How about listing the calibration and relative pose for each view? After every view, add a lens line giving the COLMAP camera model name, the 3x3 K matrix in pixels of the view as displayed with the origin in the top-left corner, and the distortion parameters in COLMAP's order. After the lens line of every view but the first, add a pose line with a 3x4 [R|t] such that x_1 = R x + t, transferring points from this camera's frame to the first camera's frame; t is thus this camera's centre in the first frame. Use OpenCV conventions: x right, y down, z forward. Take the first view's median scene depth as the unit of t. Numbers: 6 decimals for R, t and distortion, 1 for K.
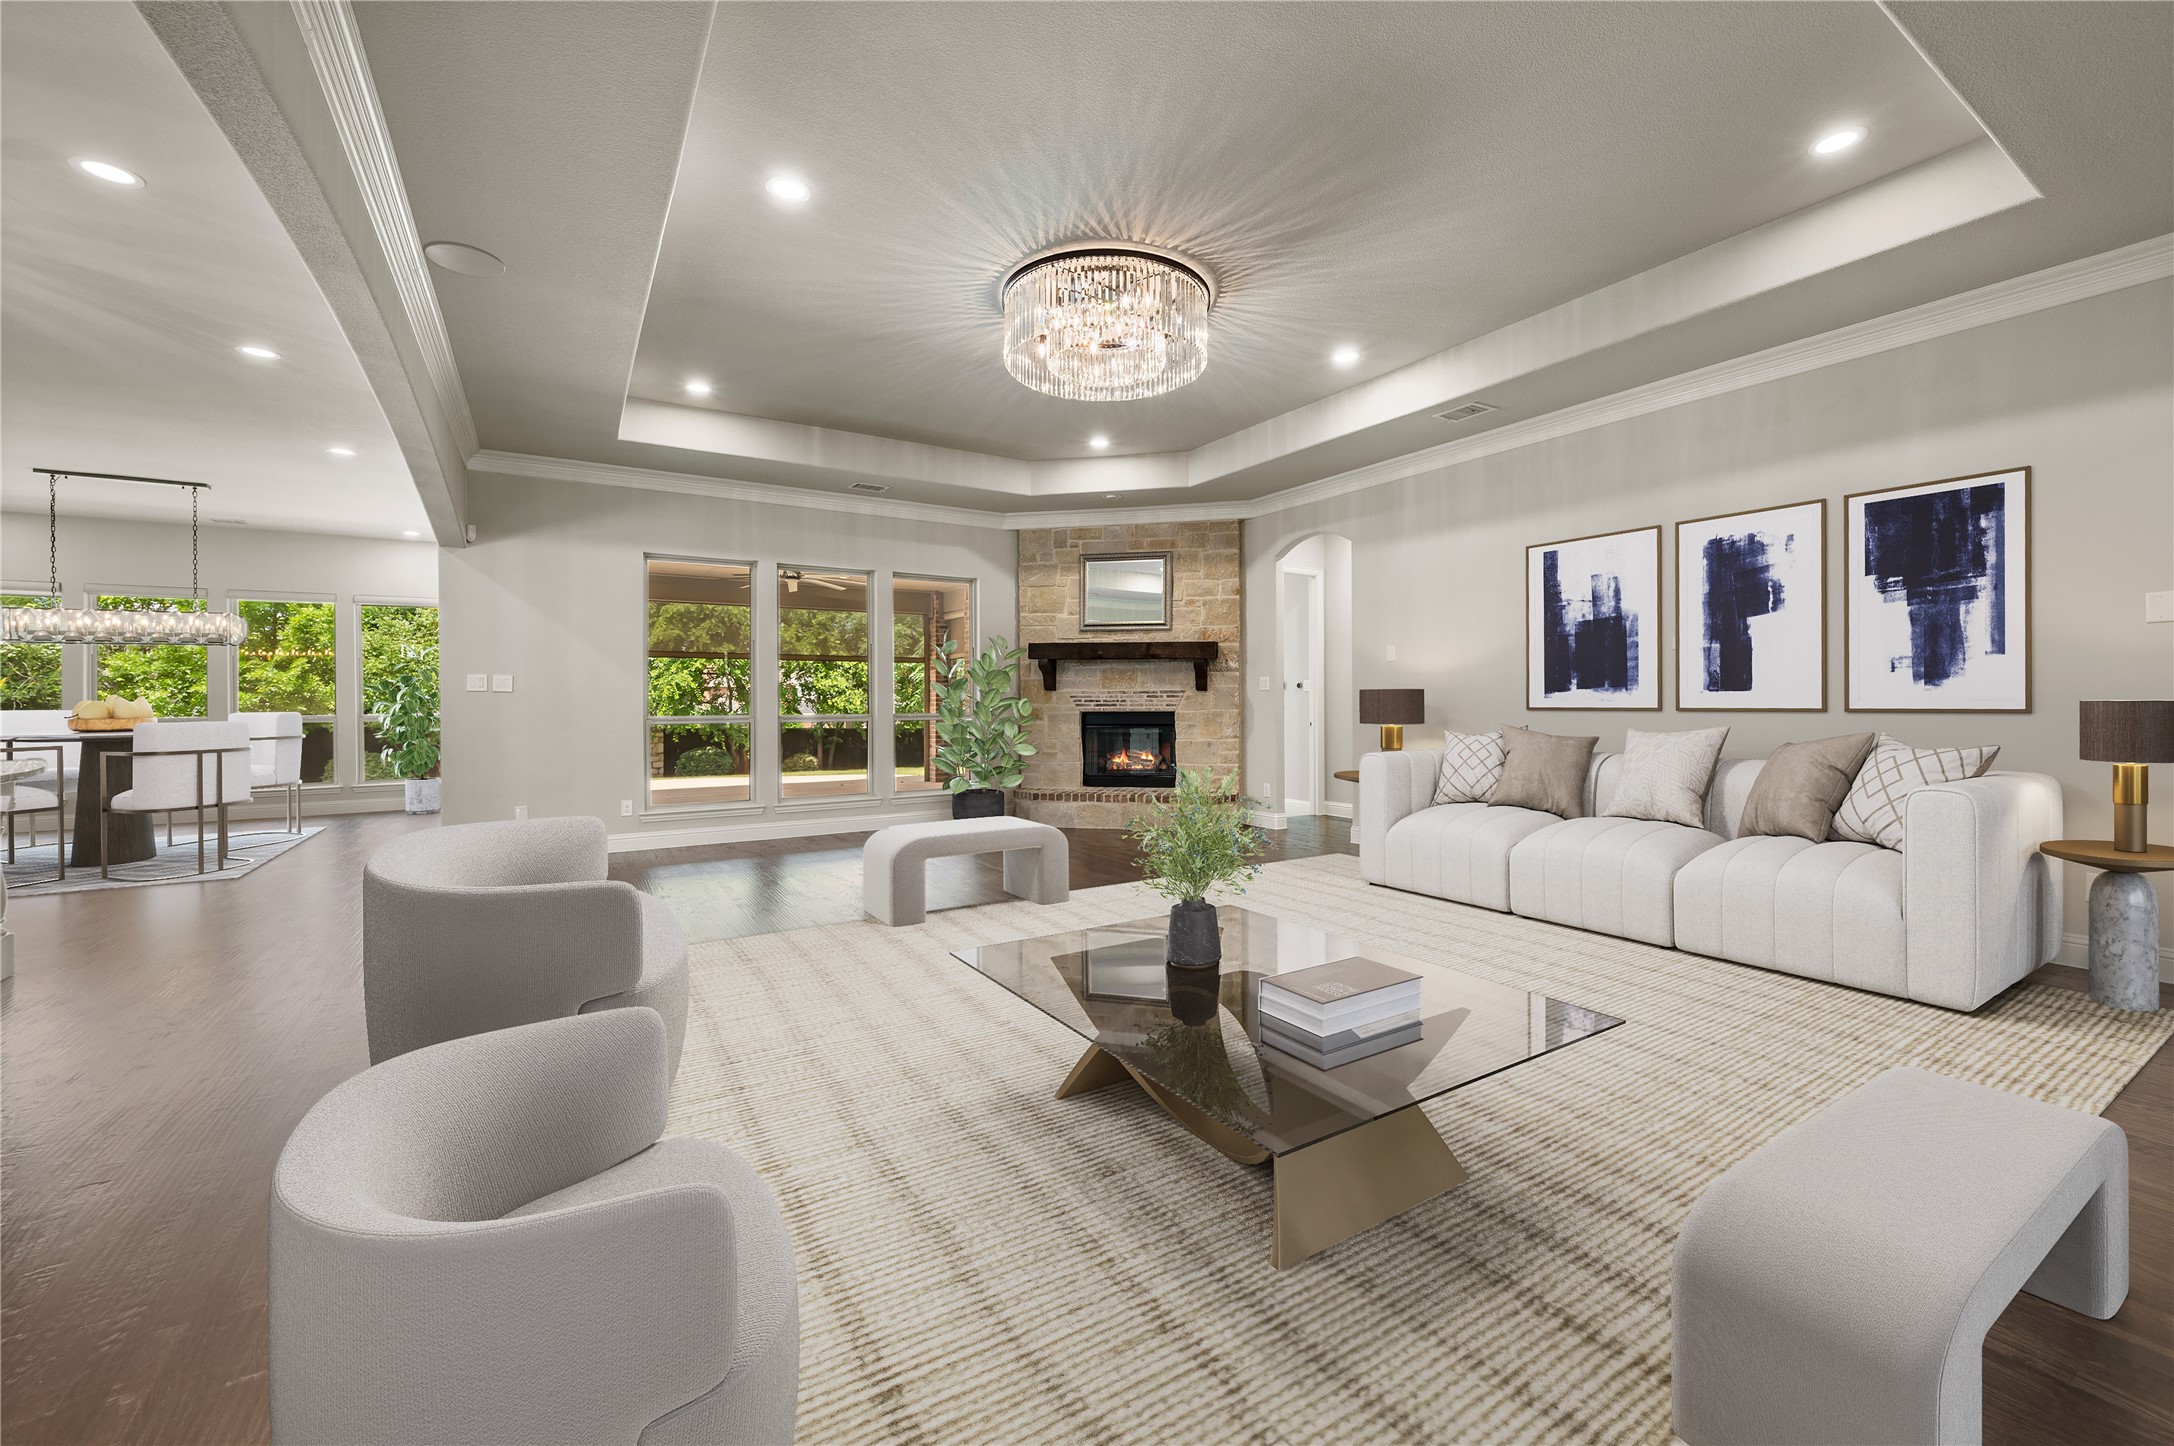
lens RADIAL K [[860.7, 0, 1084.4], [0, 860.7, 710.0], [0, 0, 1]] dist [-0.000776, -0.000529]
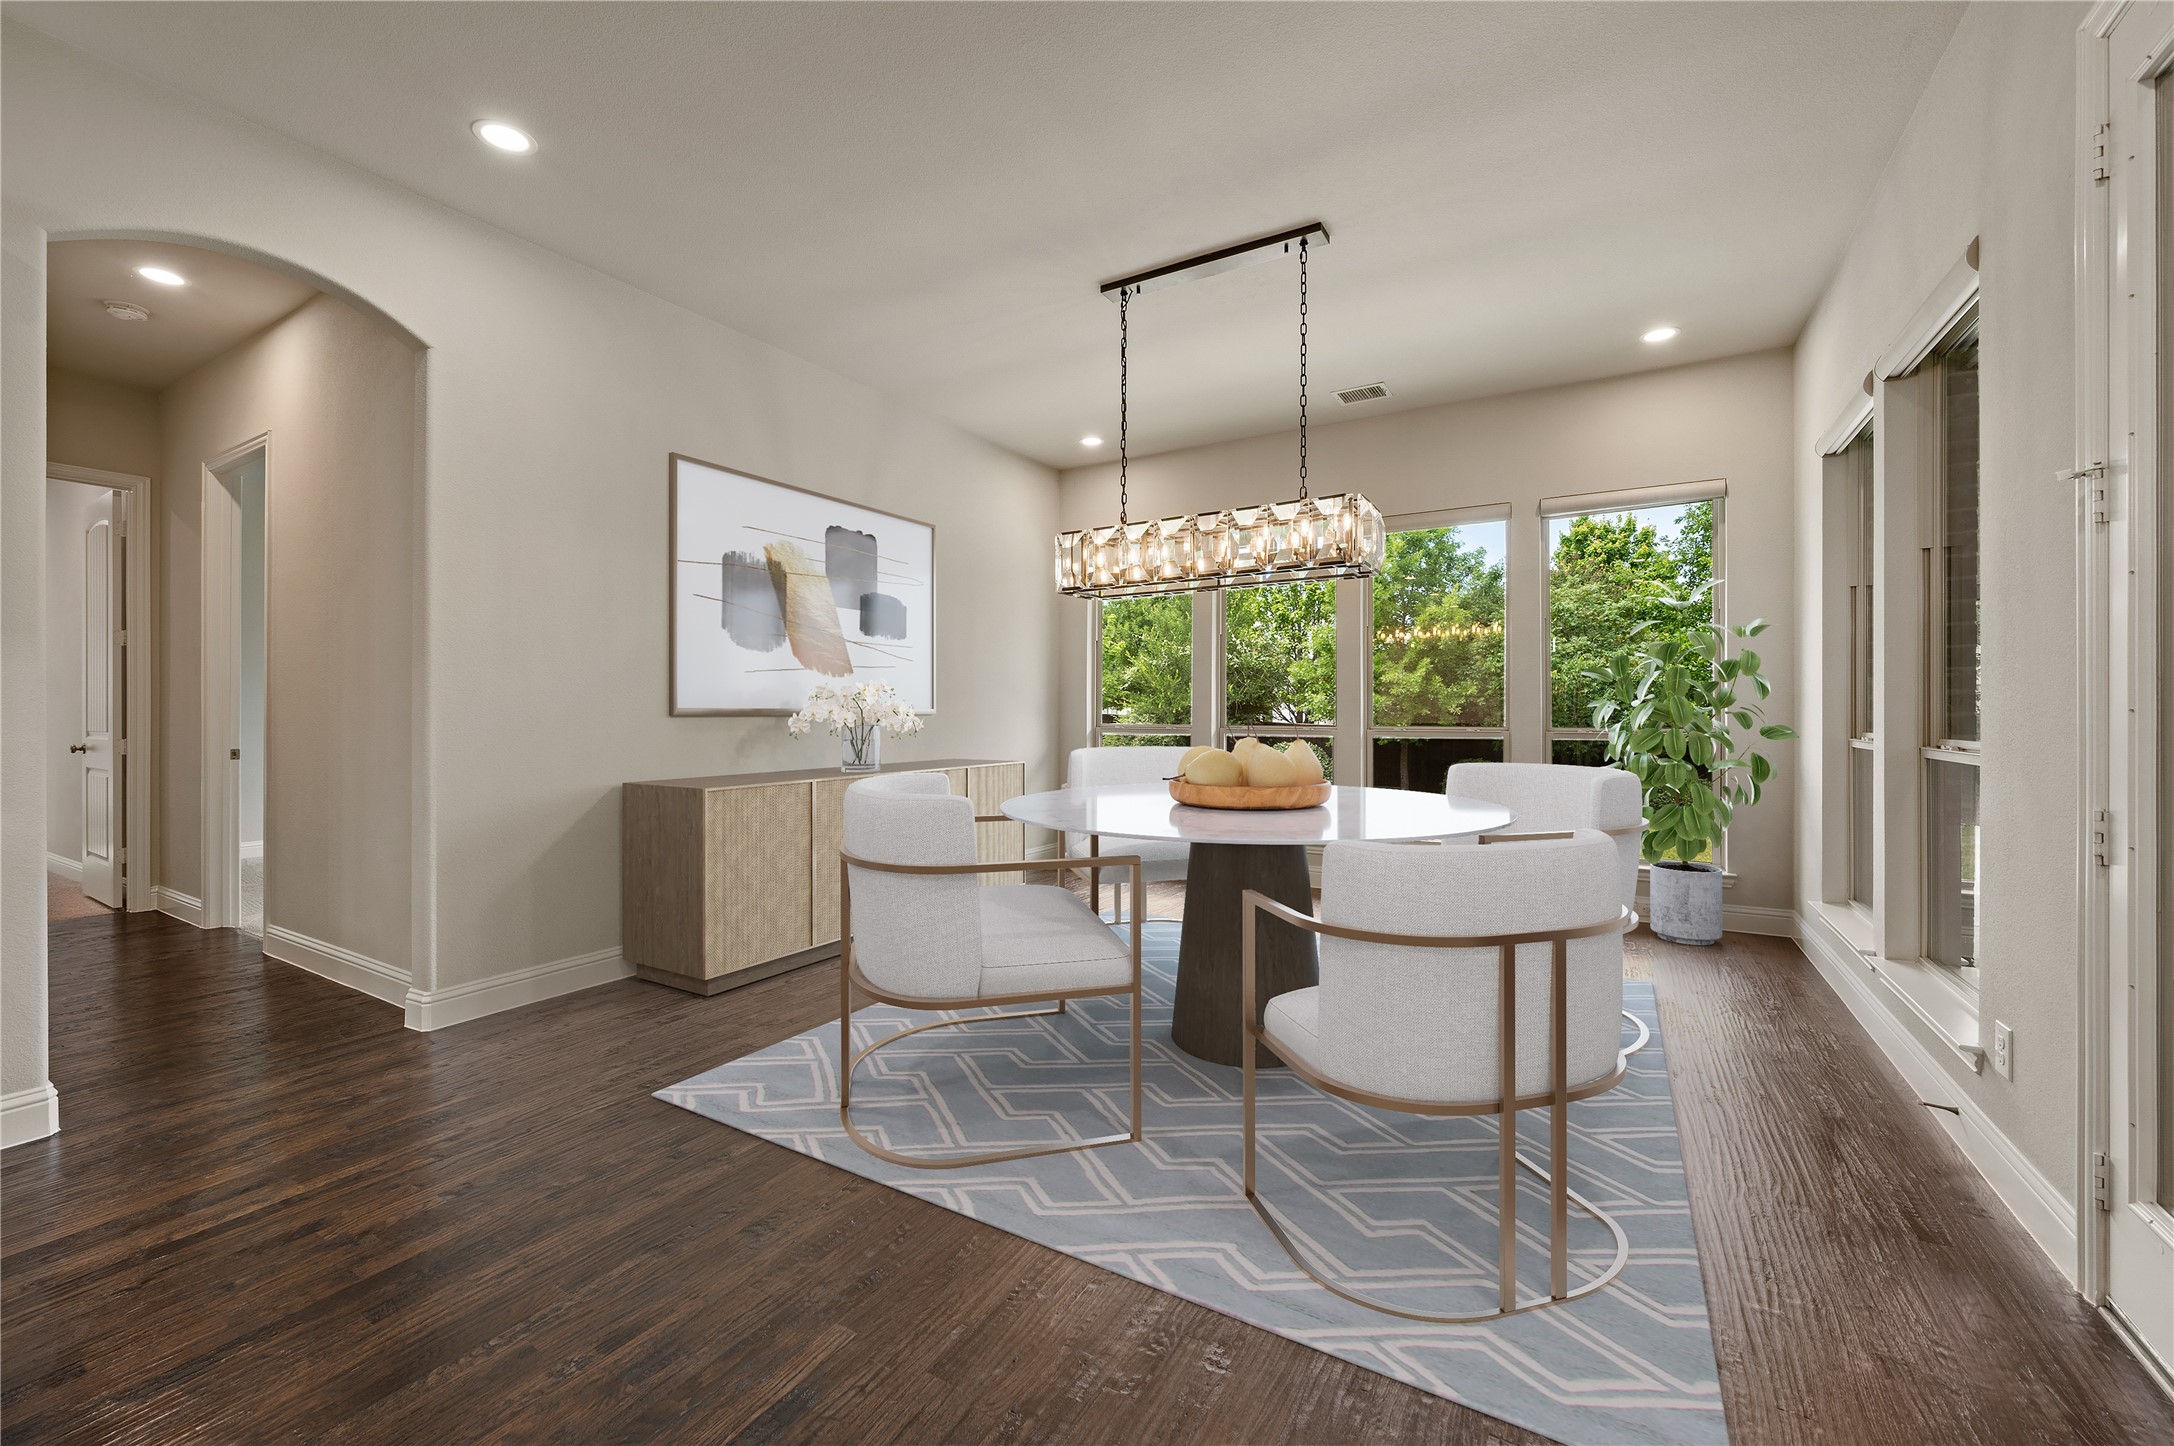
lens RADIAL K [[860.7, 0, 1080.9], [0, 860.7, 707.9], [0, 0, 1]] dist [-0.000776, -0.000529]
pose [[0.466120, -0.000117, -0.884721, -0.750631], [0.005105, 0.999984, 0.002558, -0.031023], [0.884707, -0.005709, 0.466113, 0.652387]]
